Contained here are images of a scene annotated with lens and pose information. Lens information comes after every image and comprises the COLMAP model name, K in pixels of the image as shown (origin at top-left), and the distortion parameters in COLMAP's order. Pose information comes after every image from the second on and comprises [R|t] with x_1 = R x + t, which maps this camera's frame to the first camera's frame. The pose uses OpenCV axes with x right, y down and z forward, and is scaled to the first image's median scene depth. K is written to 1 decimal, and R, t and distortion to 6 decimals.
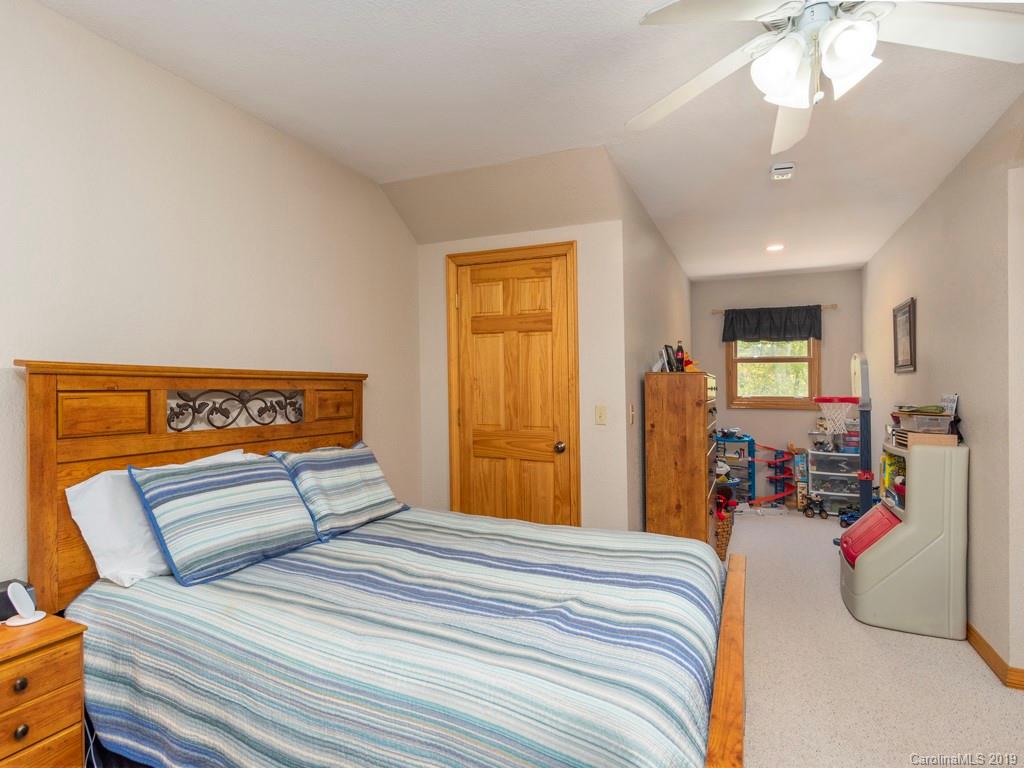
lens RADIAL K [[527.4, 0, 512.0], [0, 527.4, 384.0], [0, 0, 1]] dist [-0.002751, -0.000675]
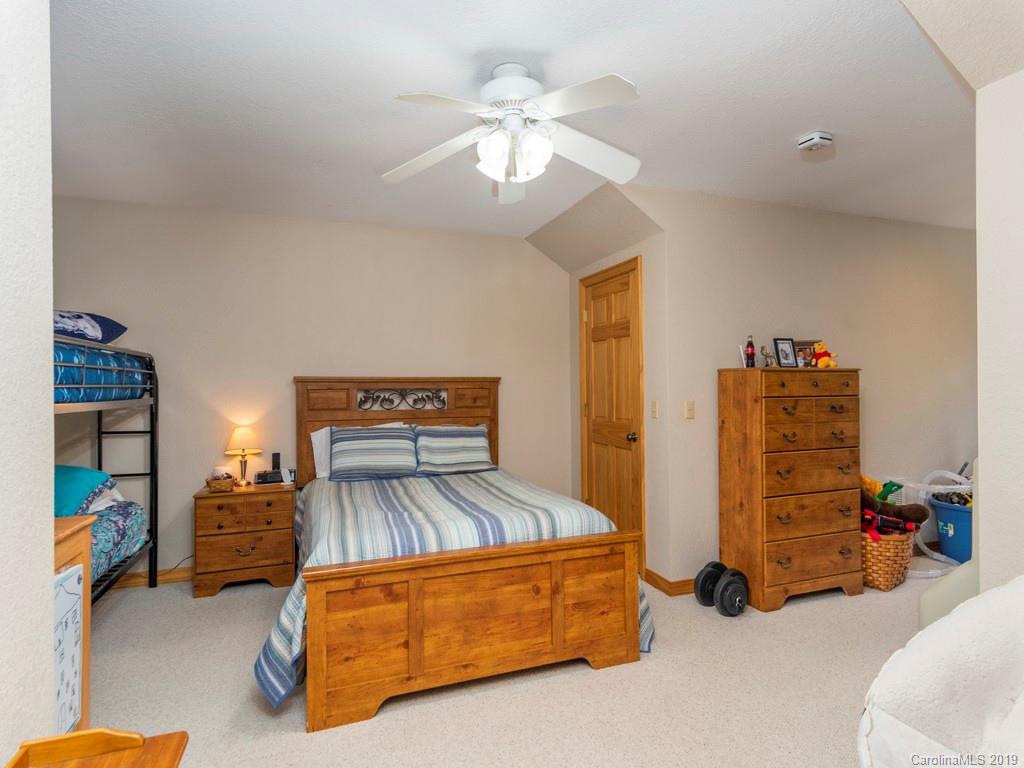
lens RADIAL K [[554.6, 0, 531.9], [0, 554.6, 376.0], [0, 0, 1]] dist [0.005475, 0.000794]
pose [[0.710530, -0.022648, -0.703302, 0.927080], [0.013731, 0.999738, -0.018321, 0.007490], [0.703533, 0.003361, 0.710655, -0.015067]]
